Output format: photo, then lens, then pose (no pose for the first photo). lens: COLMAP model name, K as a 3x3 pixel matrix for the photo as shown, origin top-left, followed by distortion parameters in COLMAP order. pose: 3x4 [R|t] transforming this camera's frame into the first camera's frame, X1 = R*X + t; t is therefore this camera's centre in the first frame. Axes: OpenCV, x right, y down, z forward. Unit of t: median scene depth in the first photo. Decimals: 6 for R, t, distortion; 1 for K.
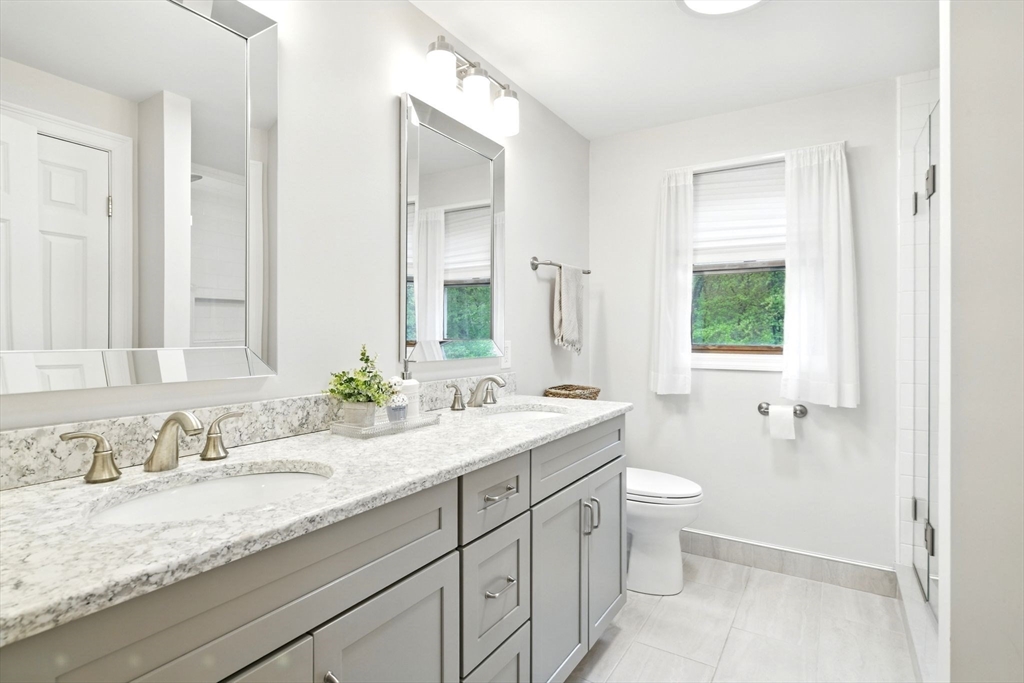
lens RADIAL K [[526.0, 0, 512.8], [0, 526.0, 335.3], [0, 0, 1]] dist [0.003101, 0.000938]
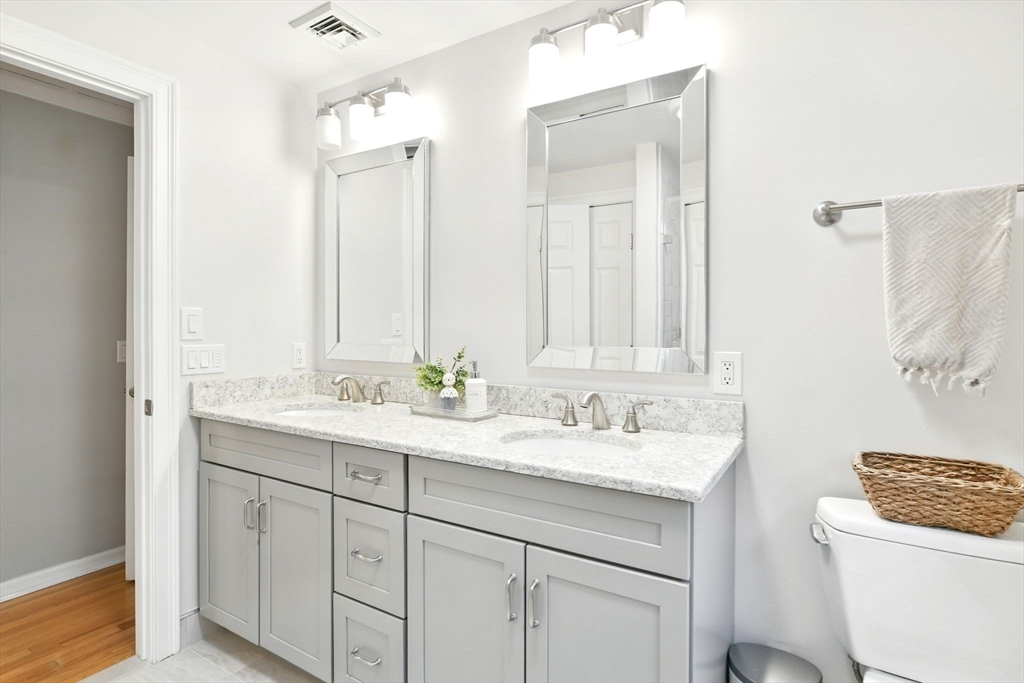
lens RADIAL K [[526.0, 0, 512.8], [0, 526.0, 335.3], [0, 0, 1]] dist [0.003101, 0.000938]
pose [[-0.011232, 0.011062, -0.999876, 1.058958], [-0.005606, 0.999922, 0.011125, -0.025216], [0.999921, 0.005730, -0.011170, 1.236547]]
